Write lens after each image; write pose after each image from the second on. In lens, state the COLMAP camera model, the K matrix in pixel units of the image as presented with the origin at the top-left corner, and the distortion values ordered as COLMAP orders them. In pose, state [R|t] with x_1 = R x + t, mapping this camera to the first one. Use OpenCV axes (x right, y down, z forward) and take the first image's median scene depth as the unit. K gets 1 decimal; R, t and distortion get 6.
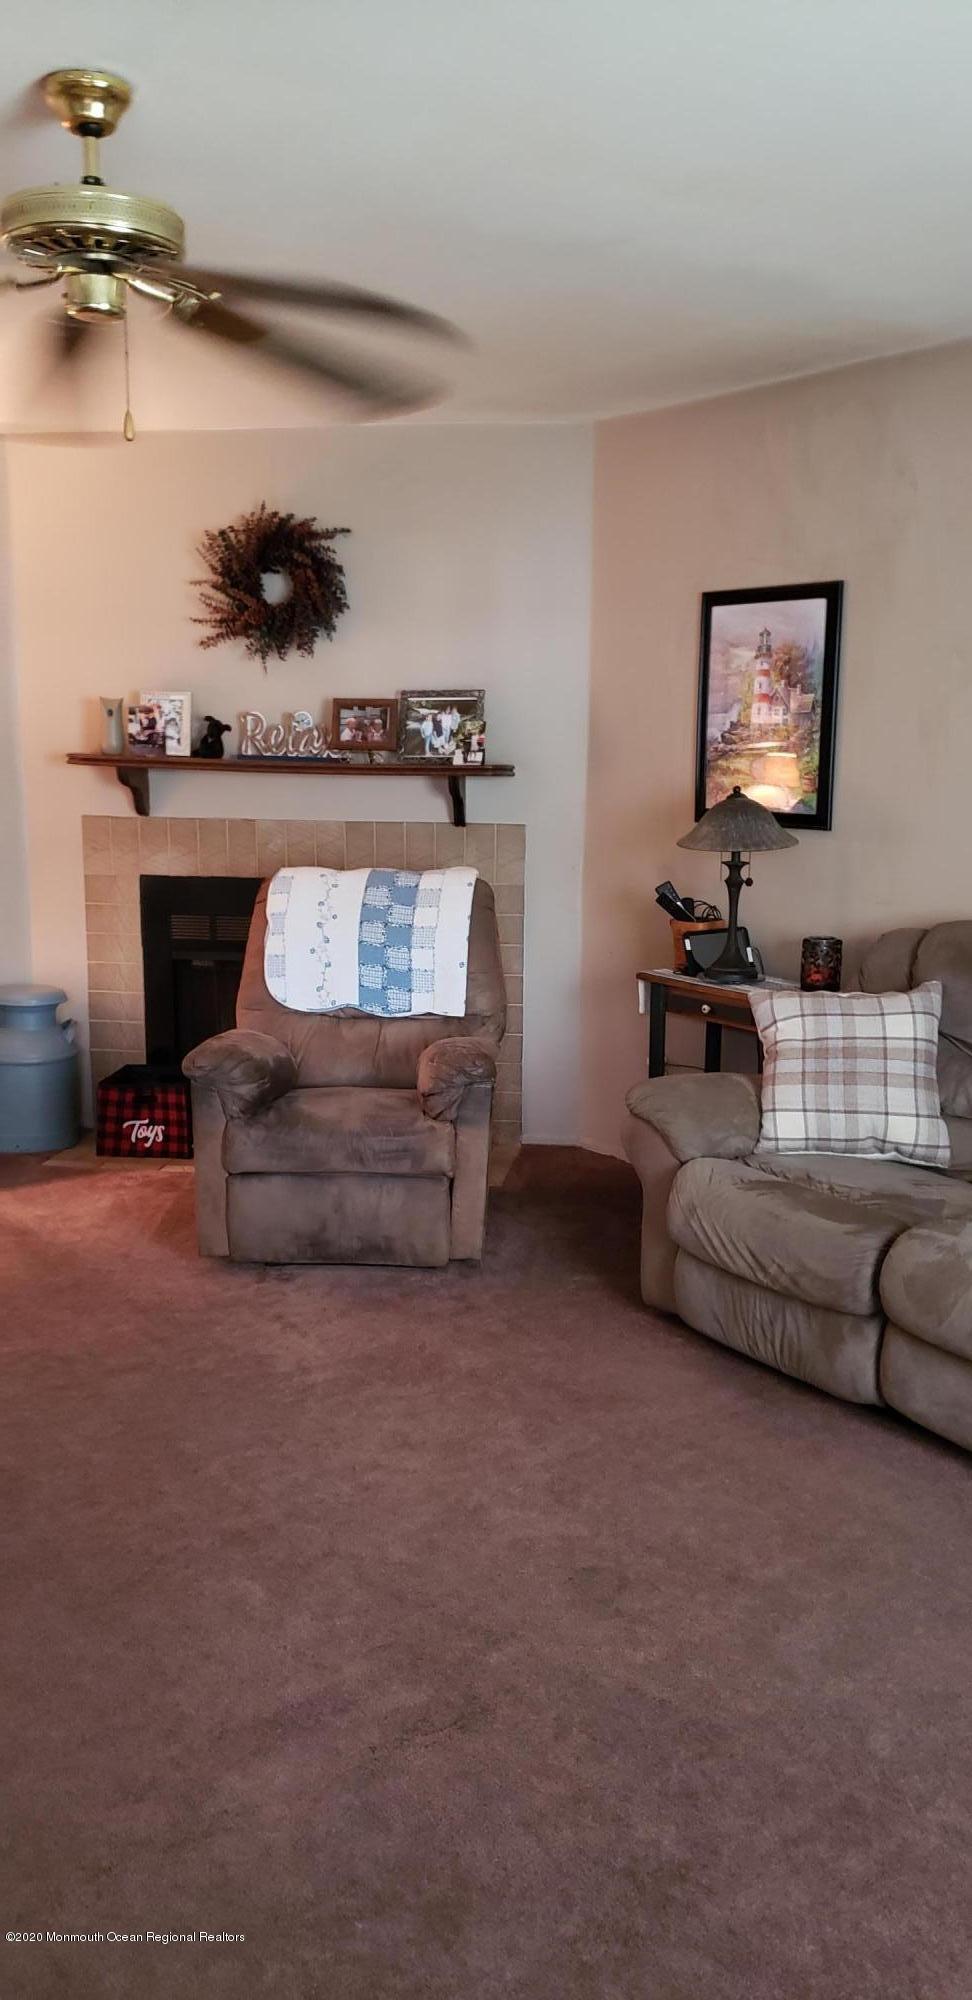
lens RADIAL K [[1539.5, 0, 458.0], [0, 1539.5, 1001.3], [0, 0, 1]] dist [0.179051, -0.540832]
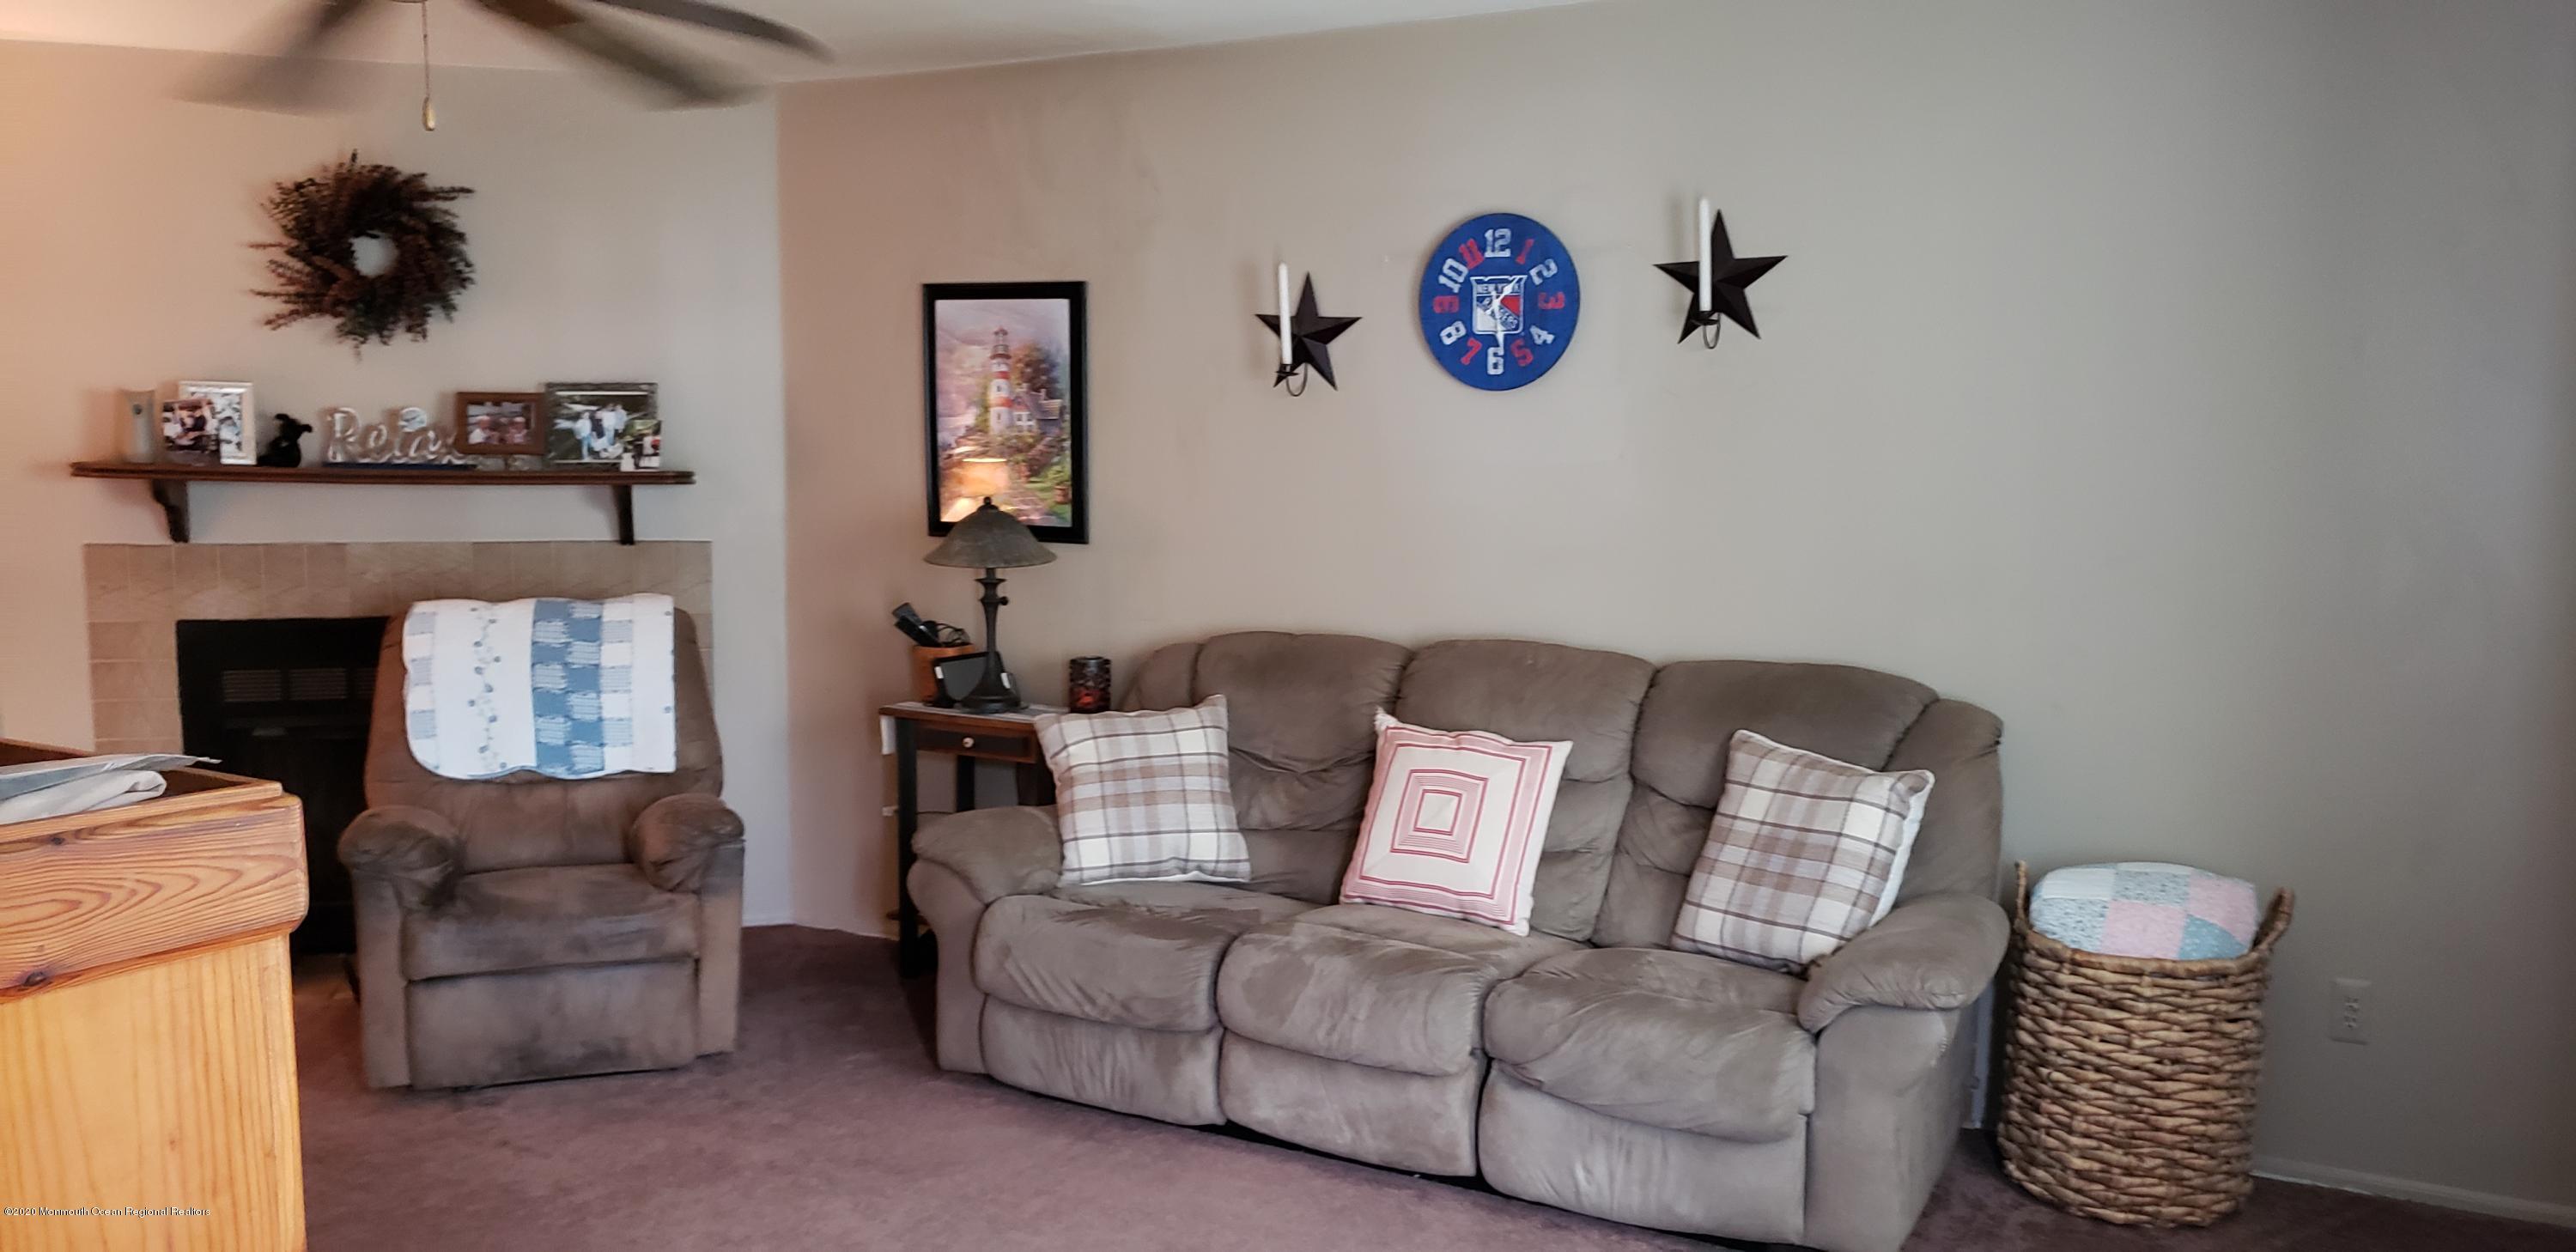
lens RADIAL K [[1982.9, 0, 1288.0], [0, 1982.9, 626.0], [0, 0, 1]] dist [0.179051, -0.540832]
pose [[0.915958, -0.037591, 0.399509, -0.123302], [0.064765, 0.996398, -0.054734, 0.012408], [-0.396012, 0.076009, 0.915094, -0.133002]]
